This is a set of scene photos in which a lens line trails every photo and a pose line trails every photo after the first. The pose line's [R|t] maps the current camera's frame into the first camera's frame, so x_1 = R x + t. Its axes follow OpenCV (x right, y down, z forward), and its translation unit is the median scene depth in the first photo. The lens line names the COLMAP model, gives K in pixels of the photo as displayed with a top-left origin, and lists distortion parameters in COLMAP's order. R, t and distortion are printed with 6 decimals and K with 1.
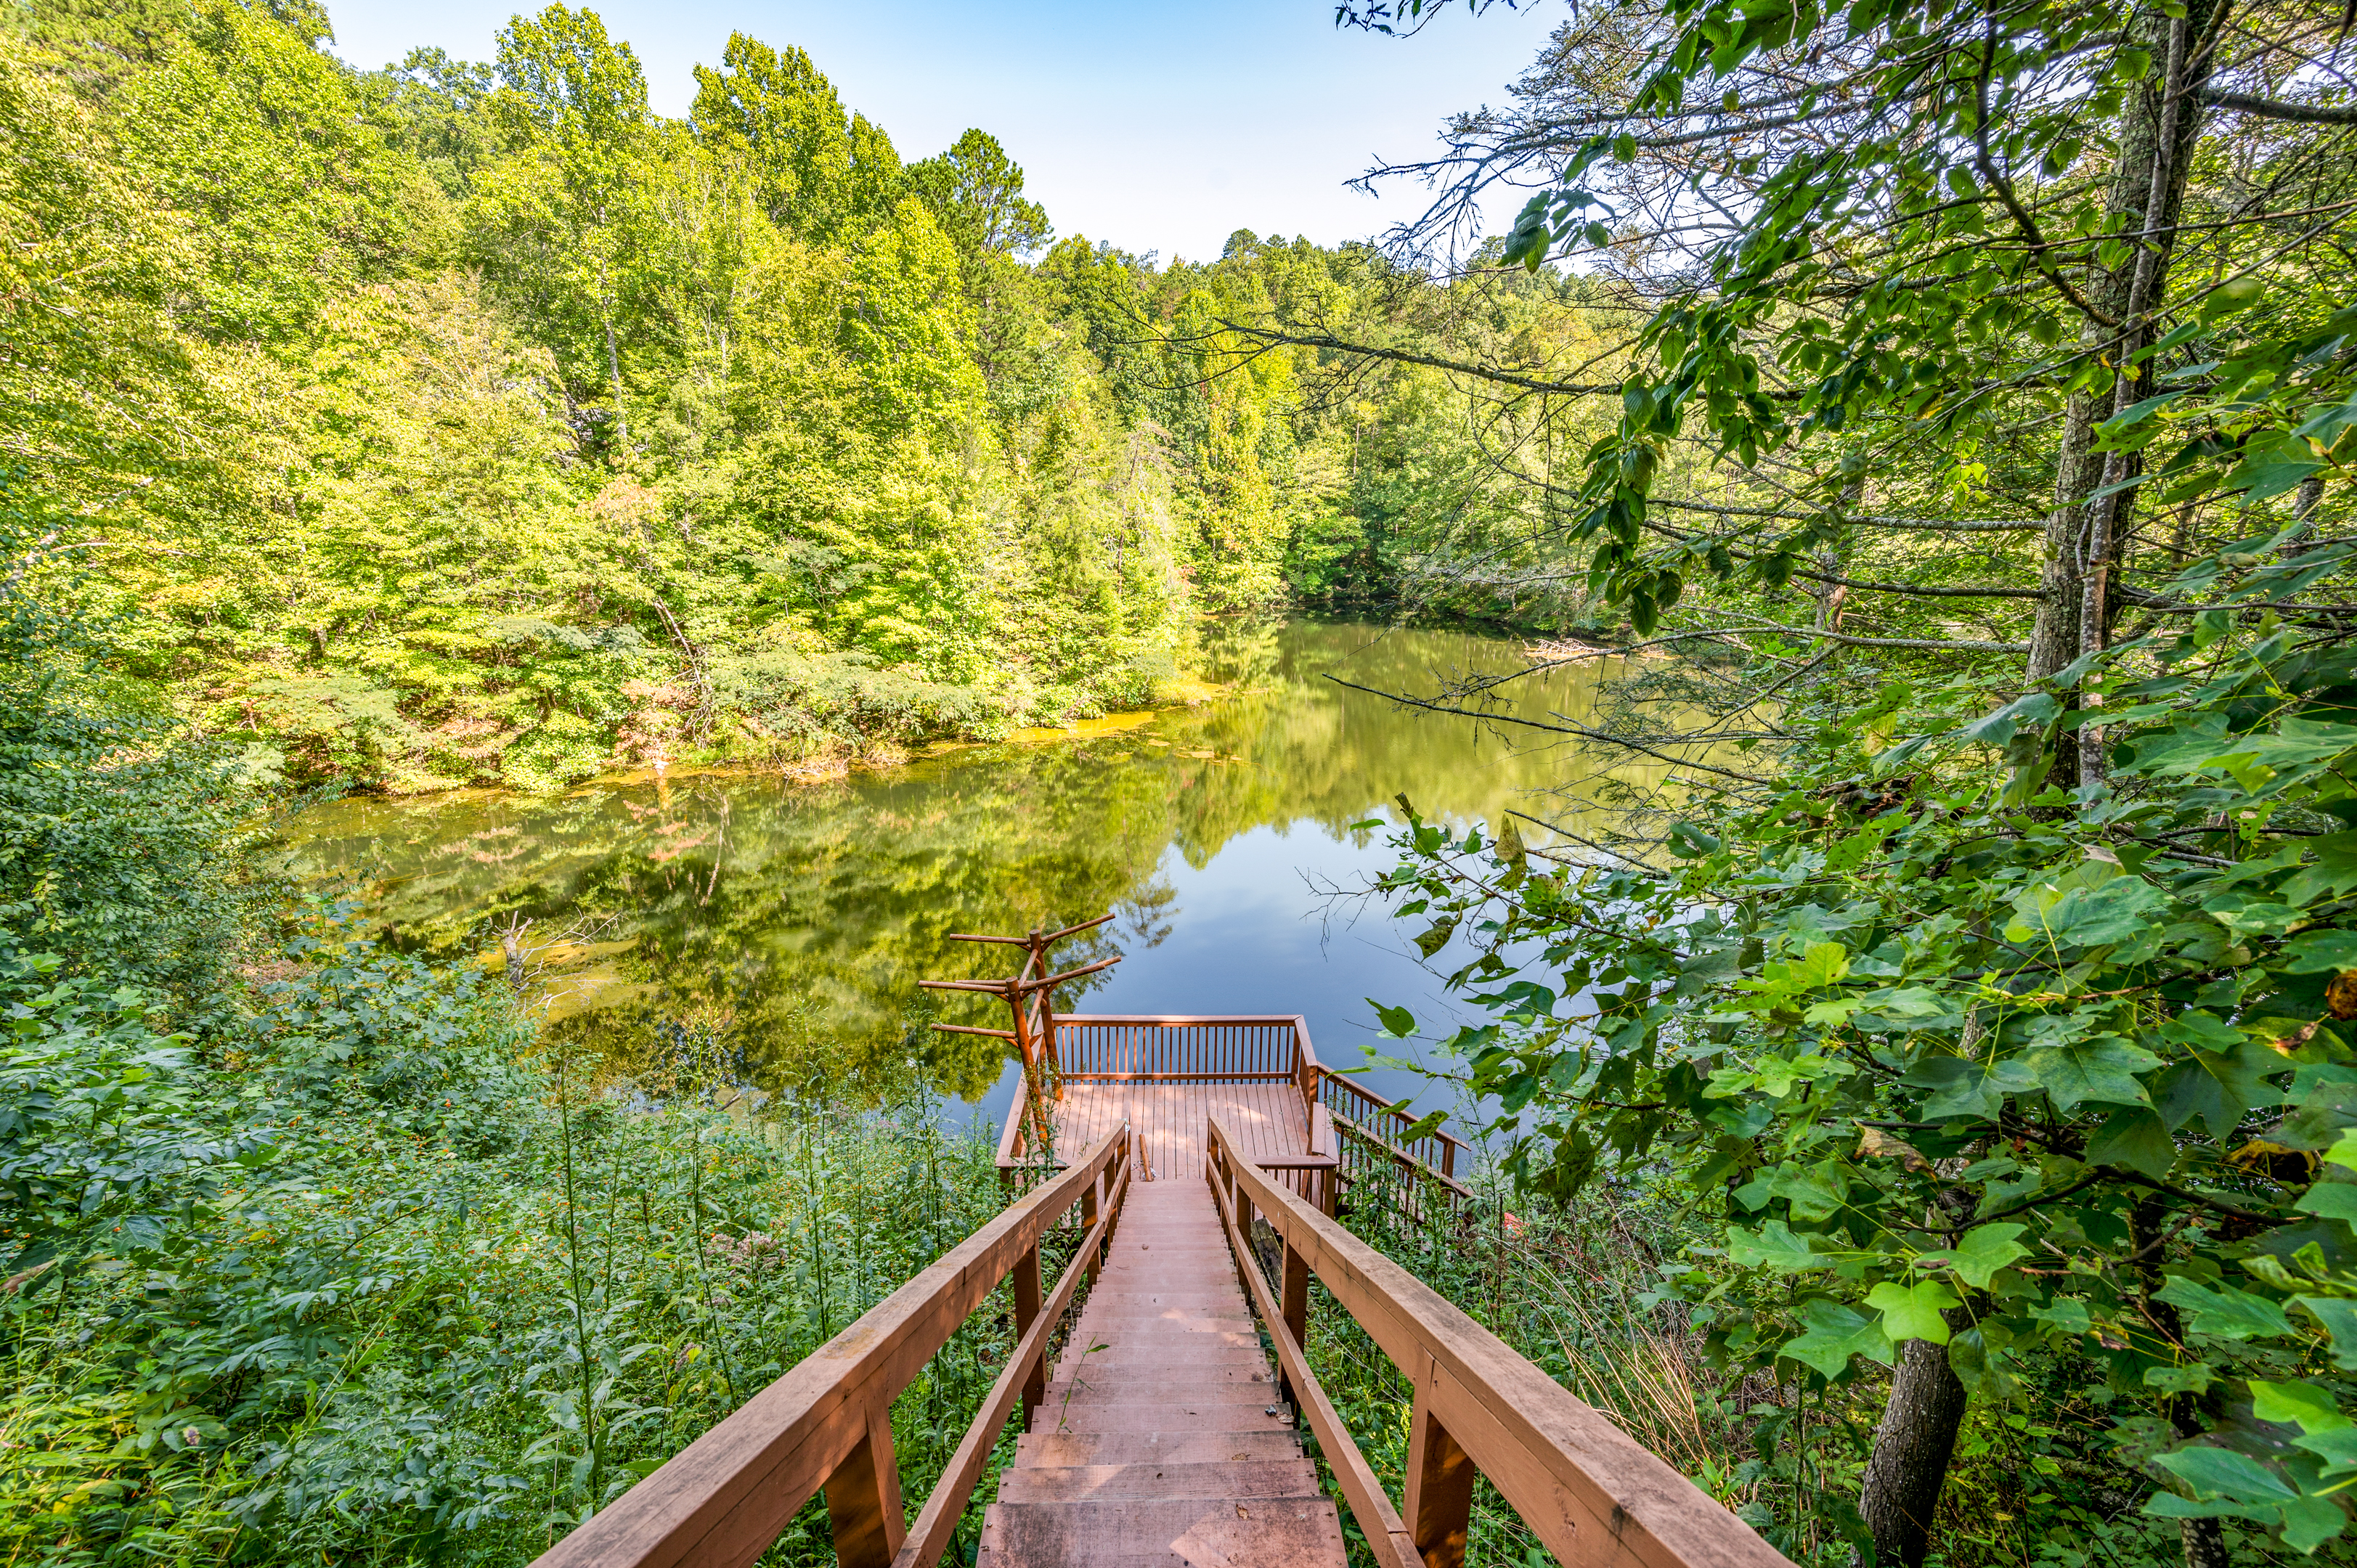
lens RADIAL K [[967.2, 0, 1150.5], [0, 967.2, 729.4], [0, 0, 1]] dist [-0.003008, -0.000416]
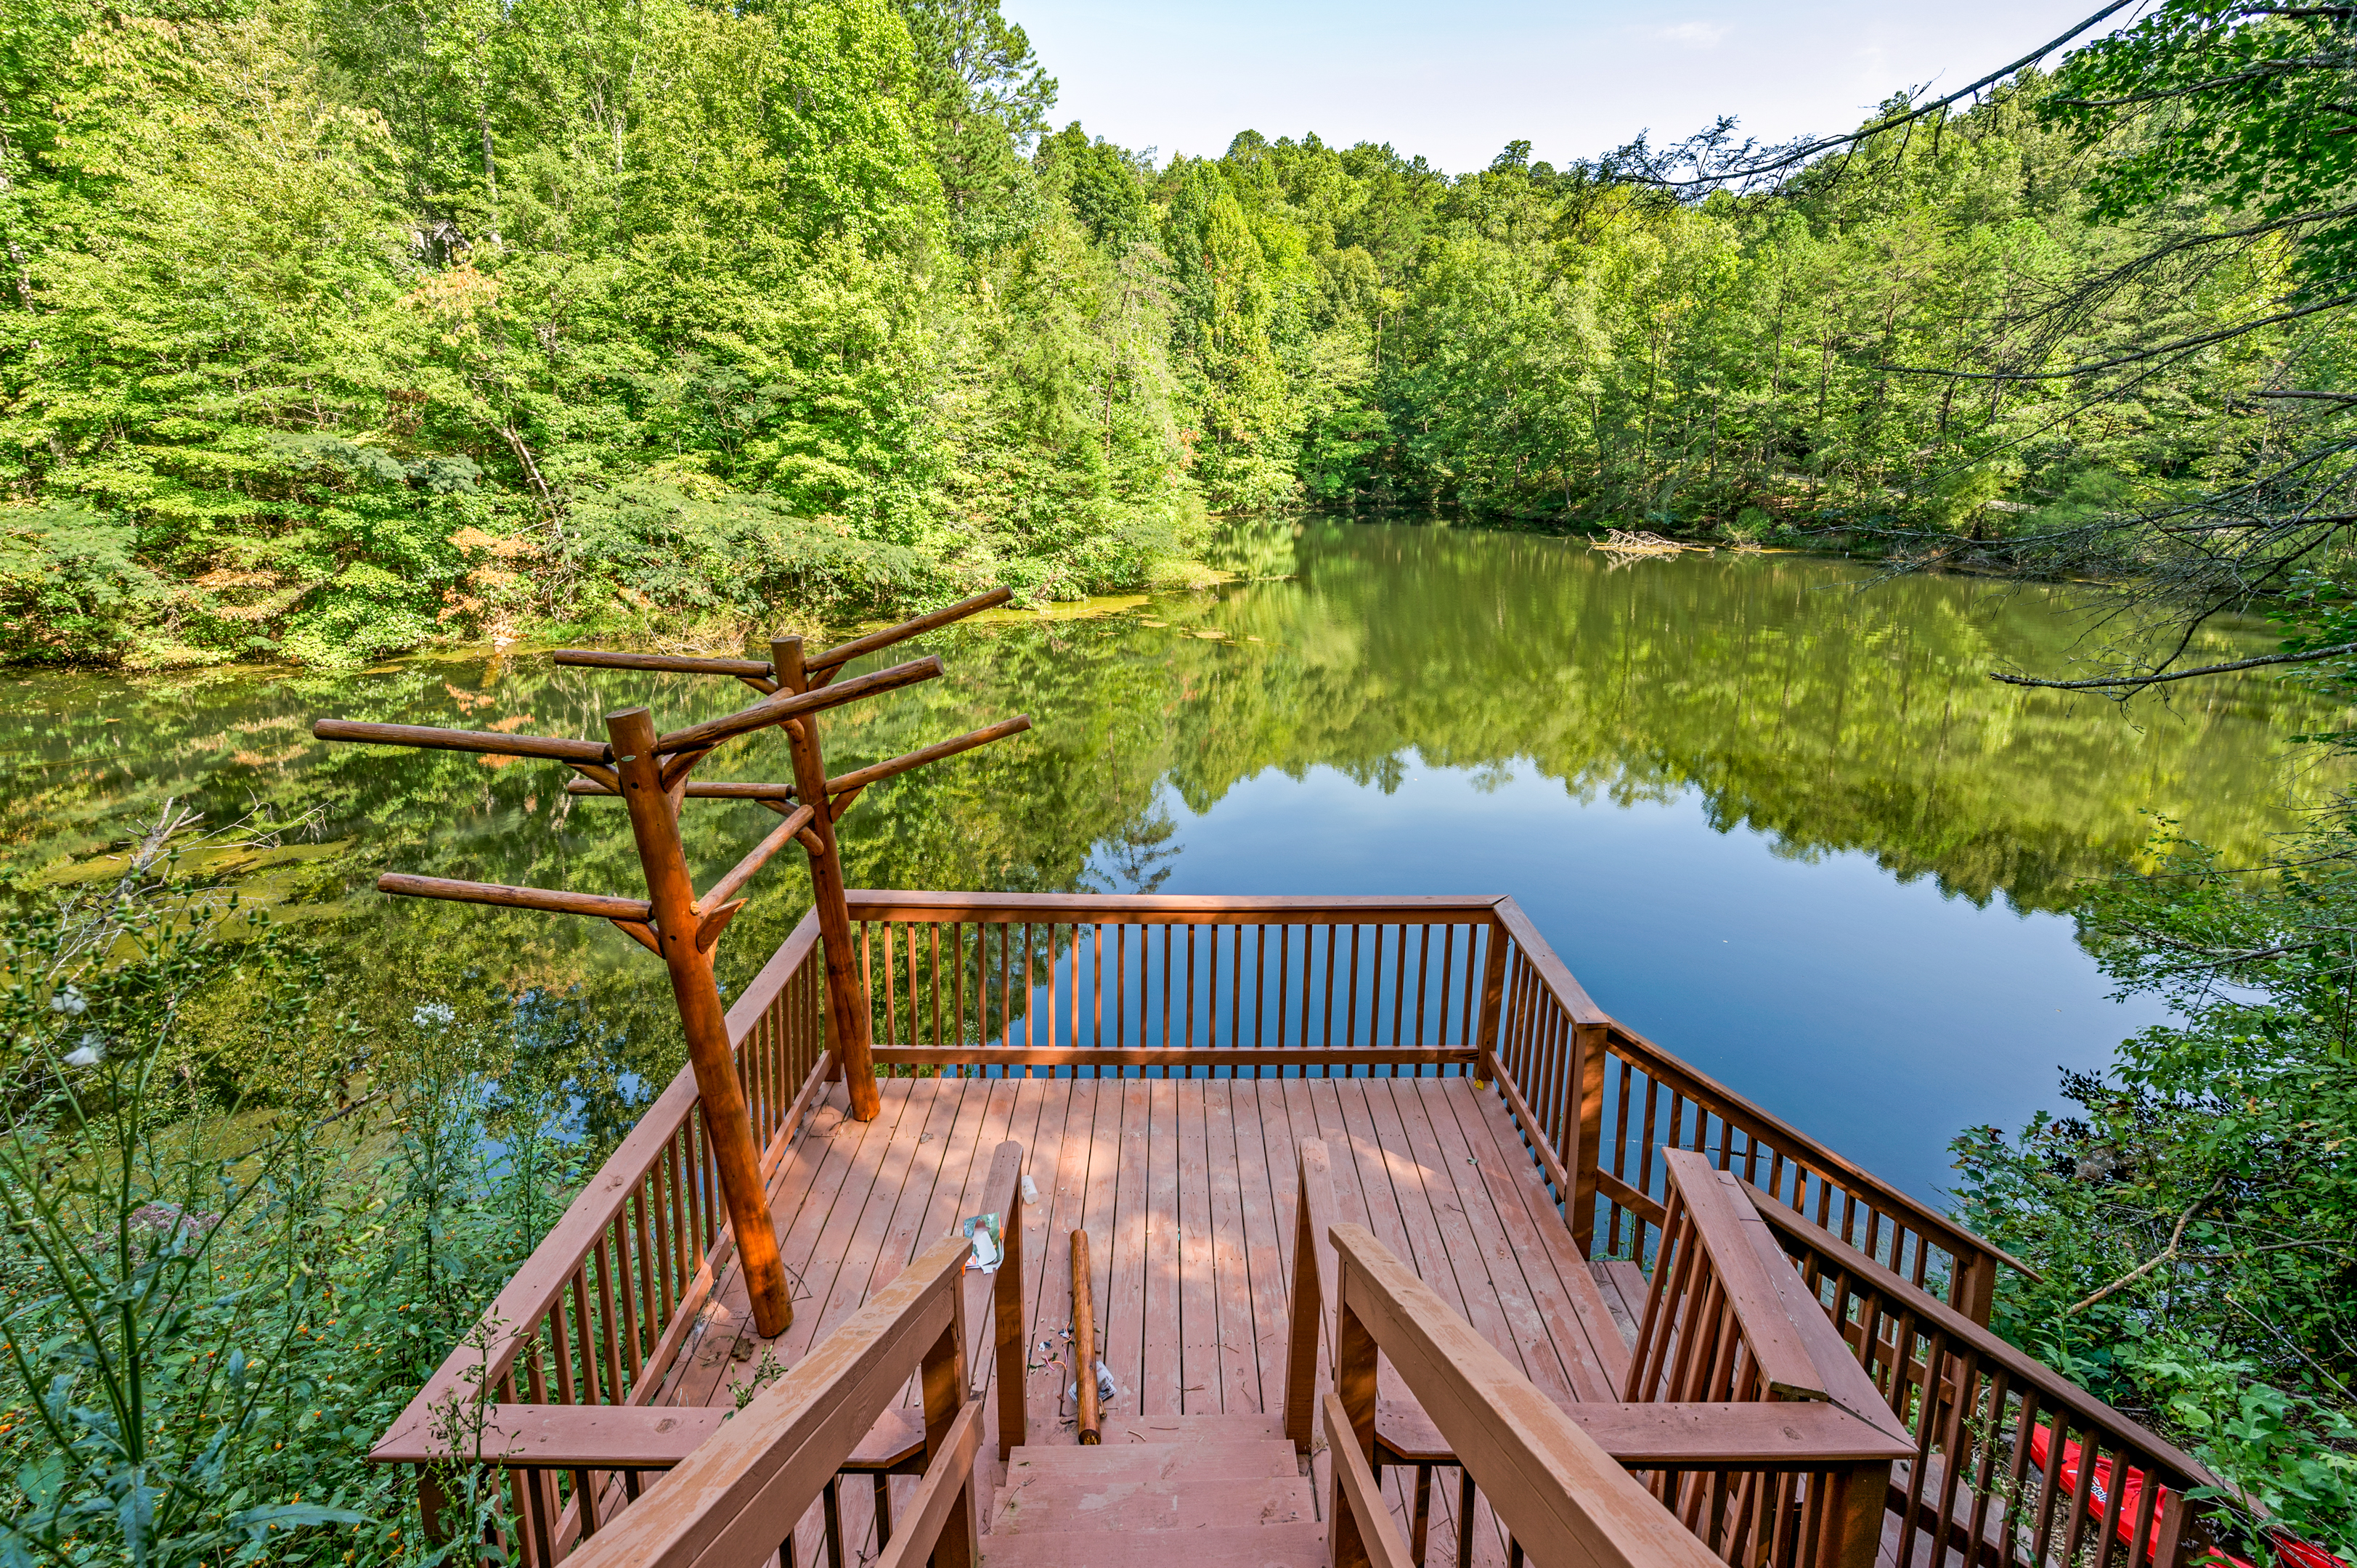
lens RADIAL K [[1036.7, 0, 1143.1], [0, 1036.7, 618.7], [0, 0, 1]] dist [-0.003428, 0.001024]
pose [[0.999981, 0.004035, -0.004695, 0.003936], [-0.004310, 0.998171, -0.060295, 0.058484], [0.004443, 0.060314, 0.998170, 0.161041]]
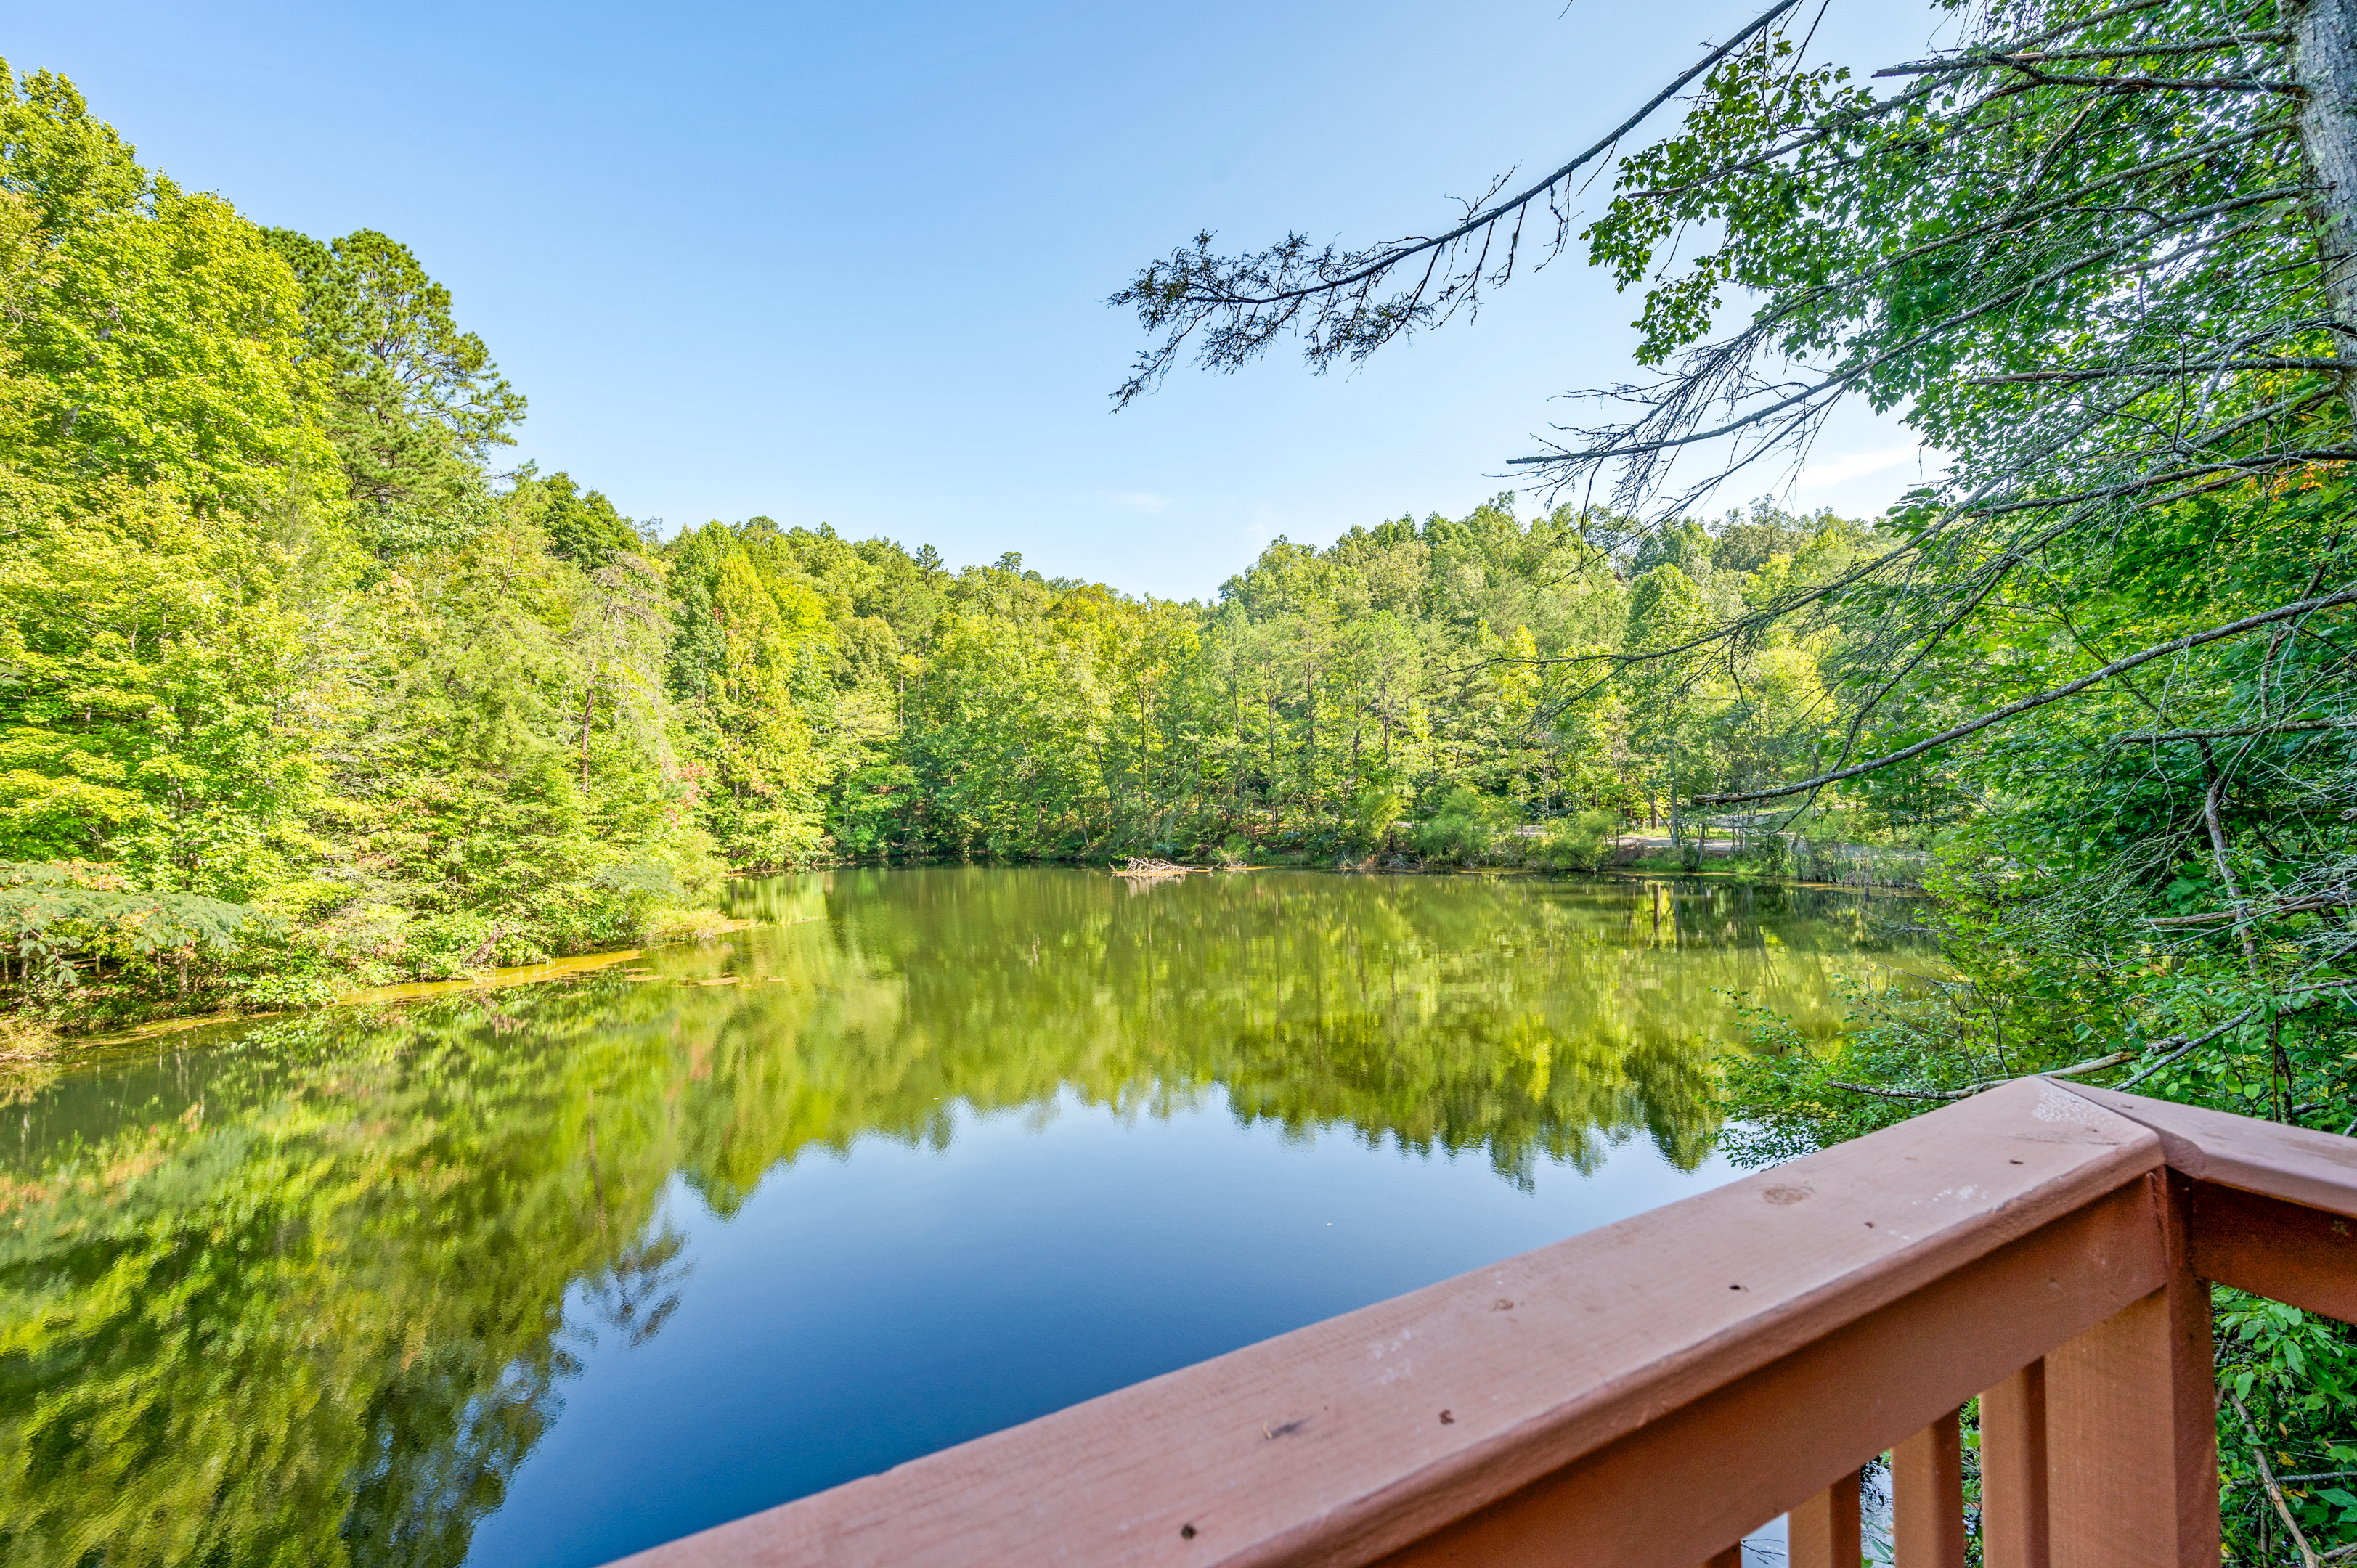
lens RADIAL K [[967.2, 0, 1173.8], [0, 967.2, 783.9], [0, 0, 1]] dist [-0.003008, -0.000416]
pose [[0.884278, -0.012682, 0.466788, 0.021790], [0.133157, 0.964975, -0.226035, 0.077565], [-0.447573, 0.262034, 0.854995, 0.268226]]
